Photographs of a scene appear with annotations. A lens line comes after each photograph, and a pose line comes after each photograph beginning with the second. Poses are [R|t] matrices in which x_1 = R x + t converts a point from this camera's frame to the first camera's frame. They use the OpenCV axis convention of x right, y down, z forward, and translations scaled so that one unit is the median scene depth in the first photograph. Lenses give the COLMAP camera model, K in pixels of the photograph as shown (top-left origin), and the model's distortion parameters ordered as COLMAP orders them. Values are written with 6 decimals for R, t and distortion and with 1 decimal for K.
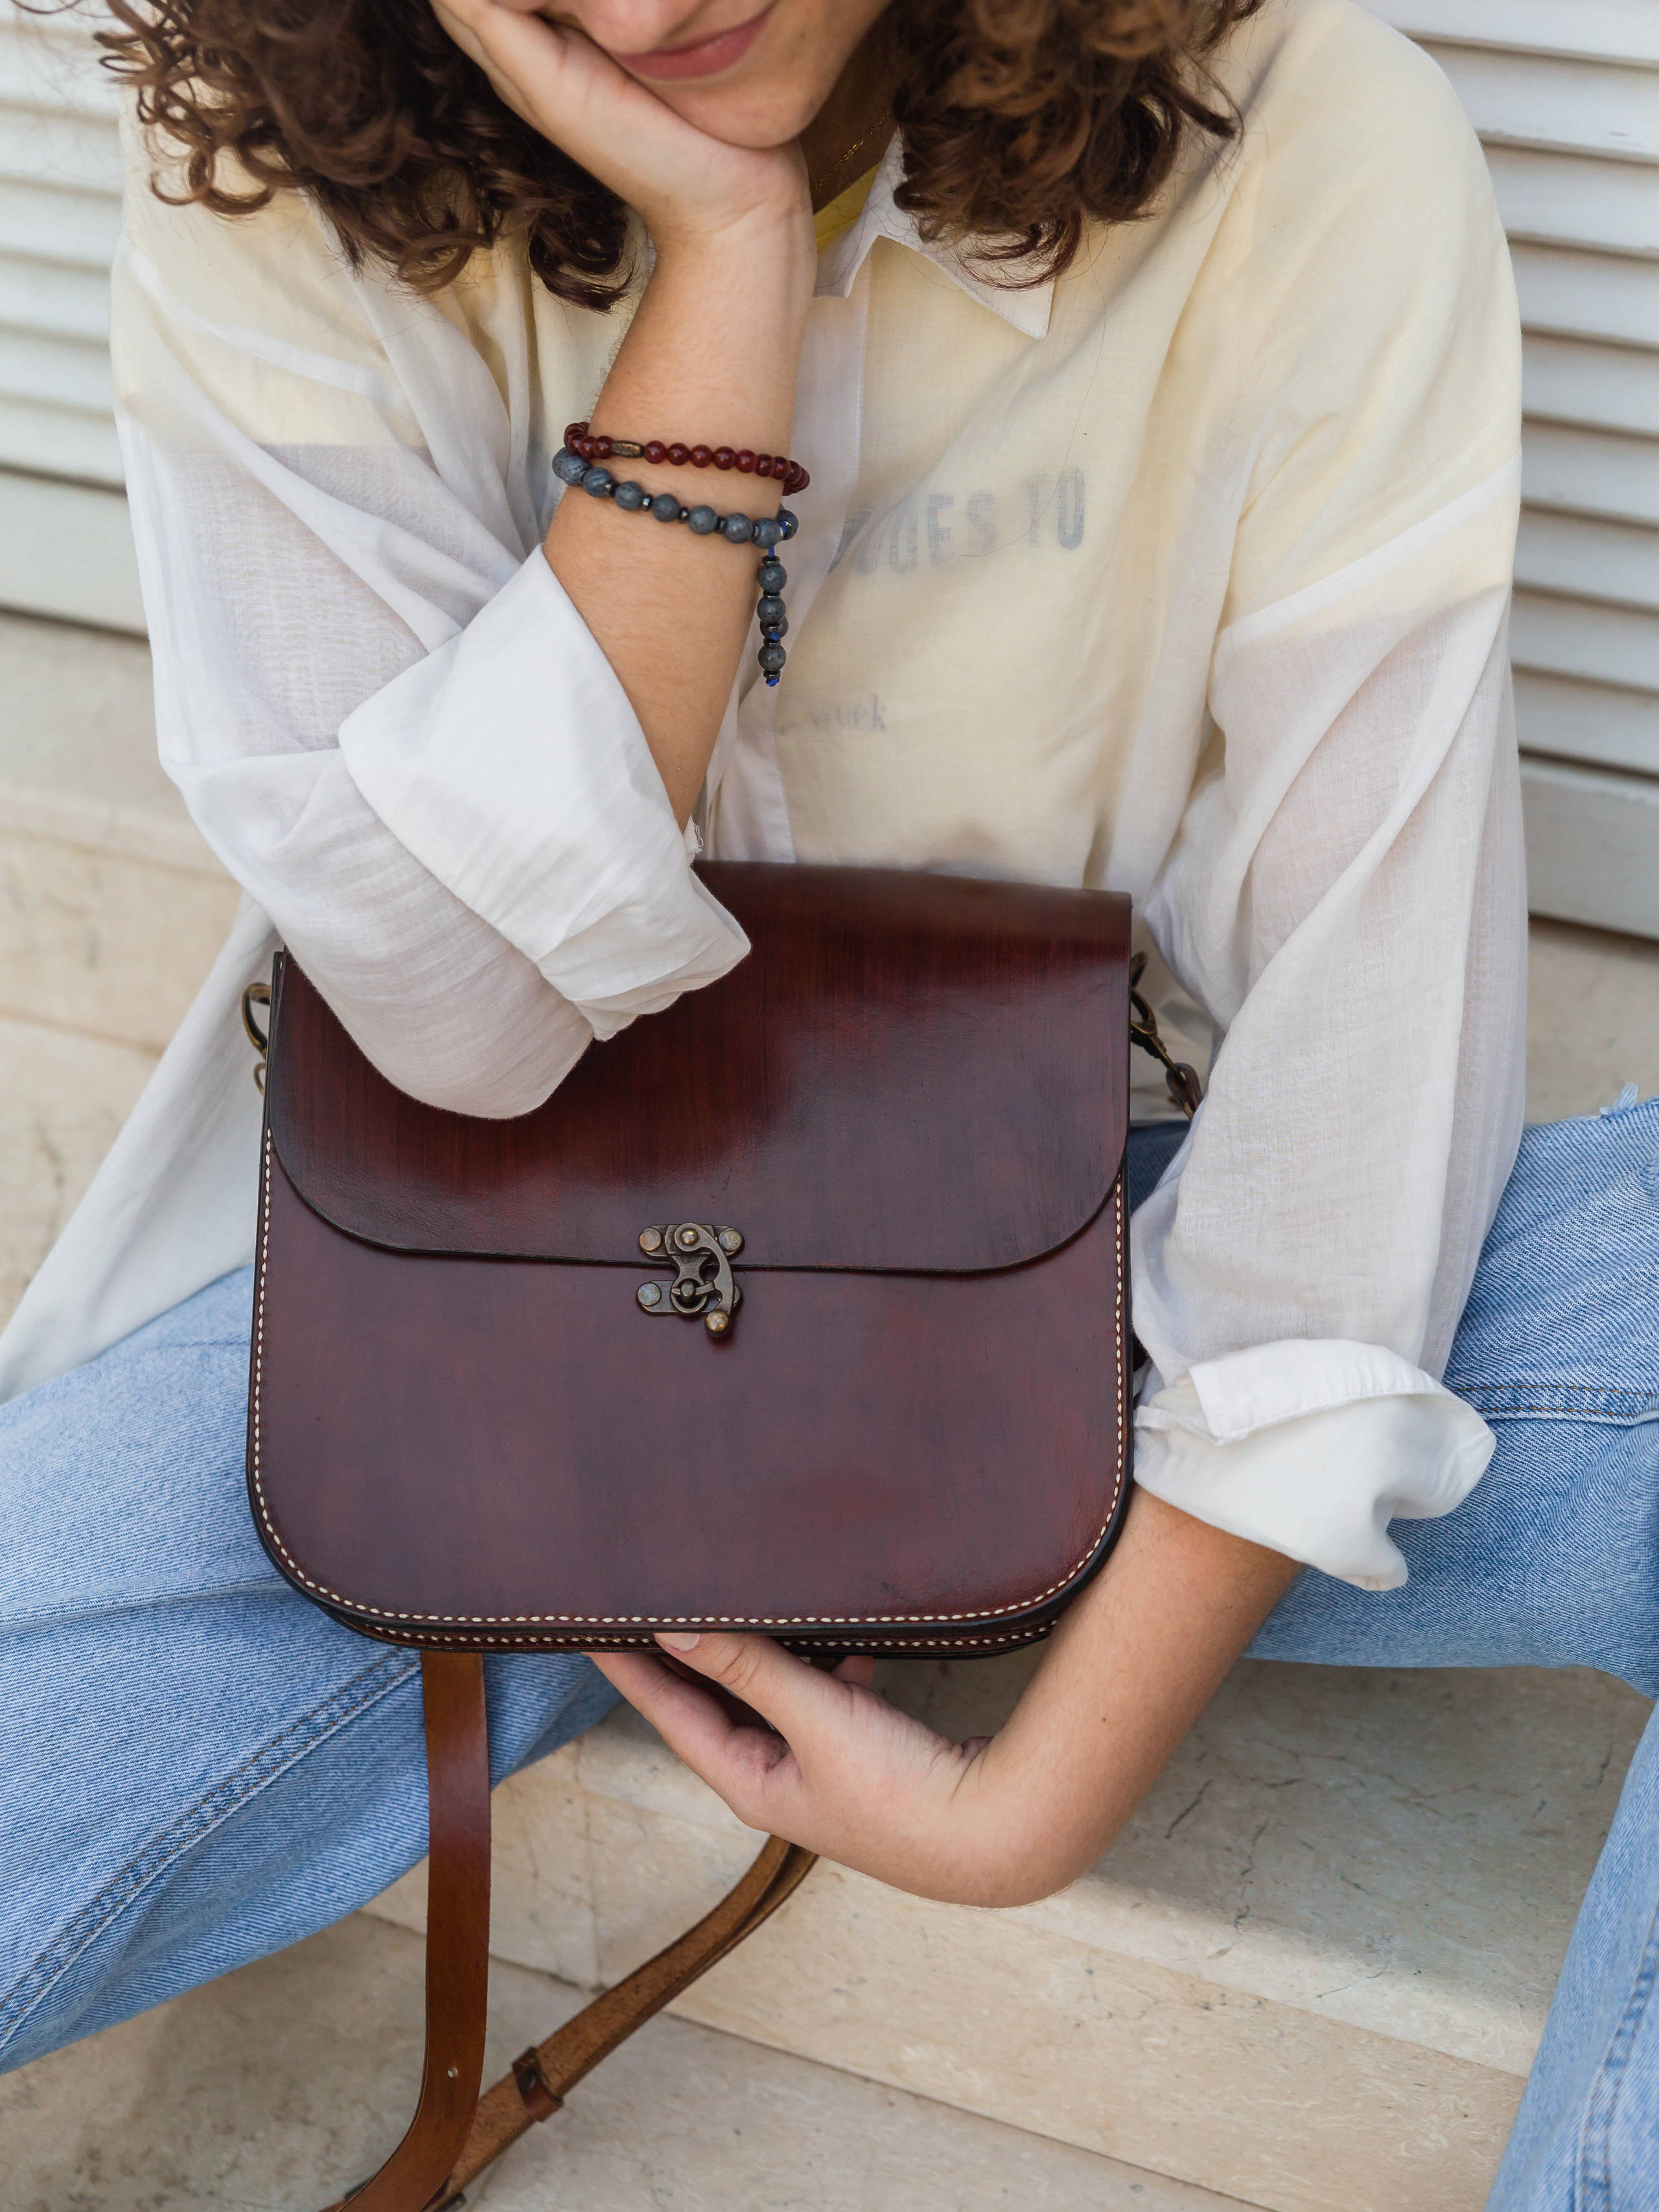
lens RADIAL K [[3702.3, 0, 829.5], [0, 3702.3, 1106.0], [0, 0, 1]] dist [-0.076405, 0.280007]
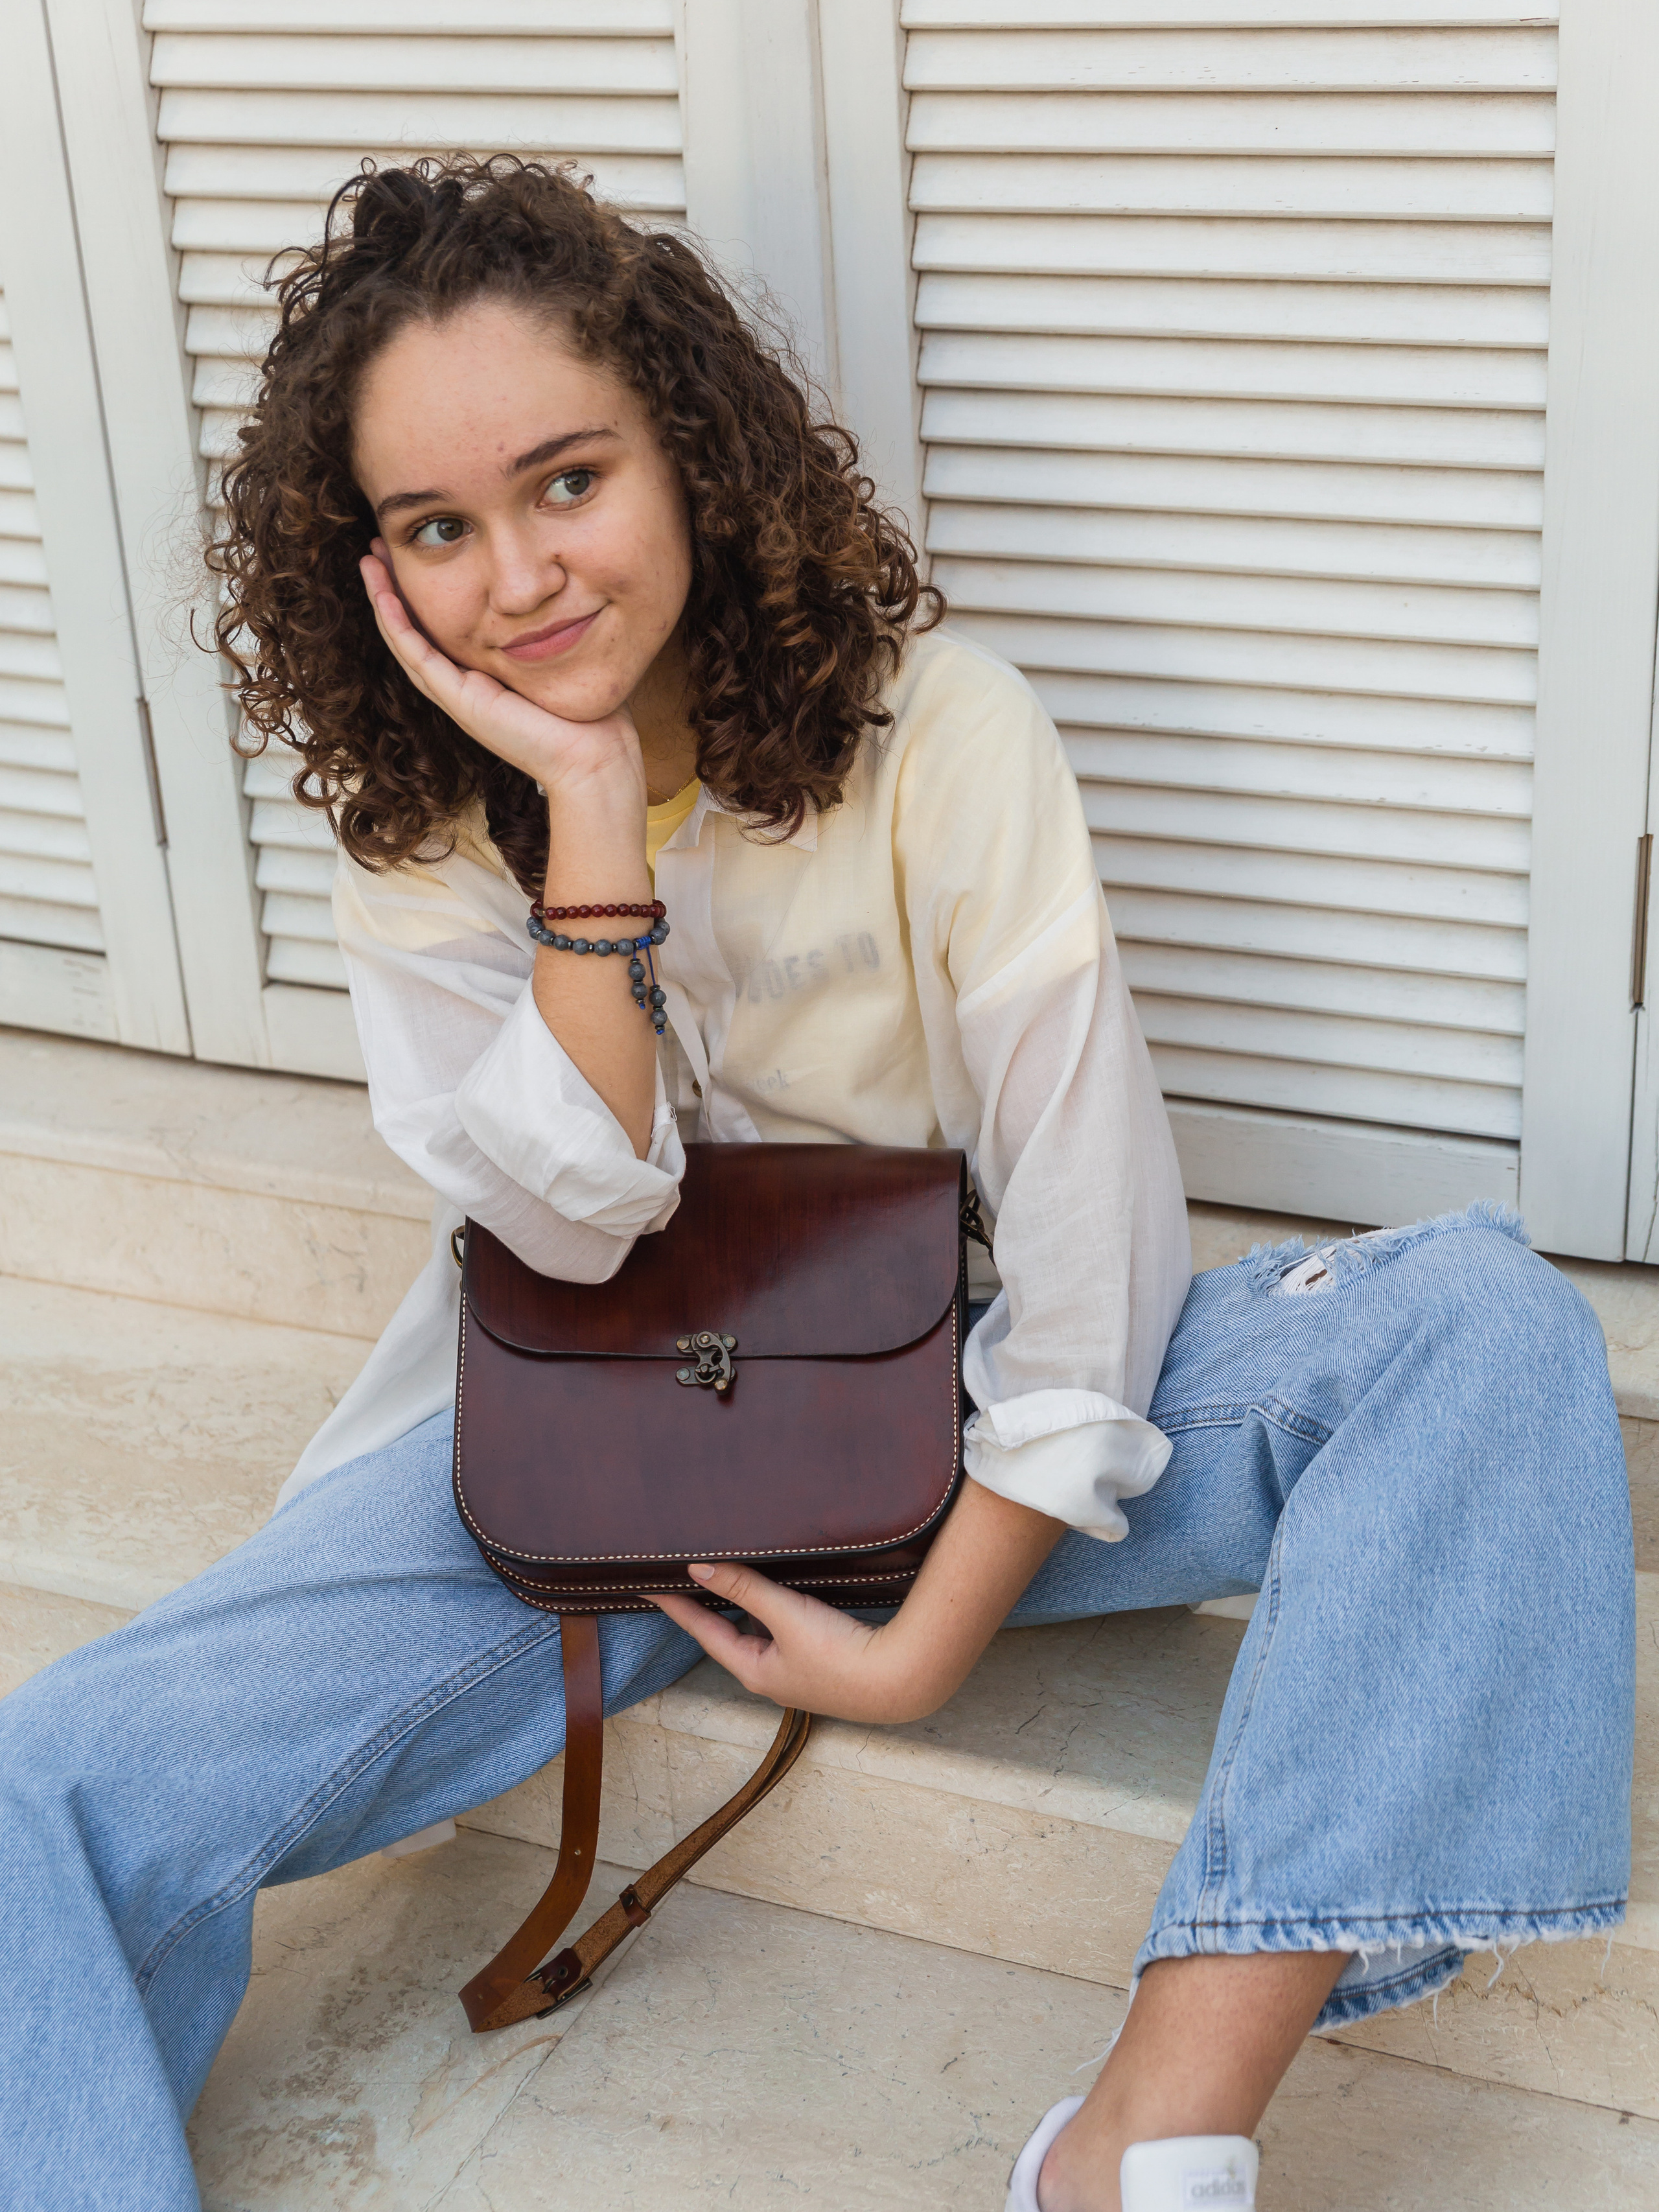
lens RADIAL K [[3401.1, 0, 829.5], [0, 3401.1, 1106.0], [0, 0, 1]] dist [0.025244, -0.065464]
pose [[0.998087, -0.034936, -0.051001, 0.098531], [0.024339, 0.980443, -0.195292, 0.224644], [0.056826, 0.193677, 0.979418, -0.549661]]
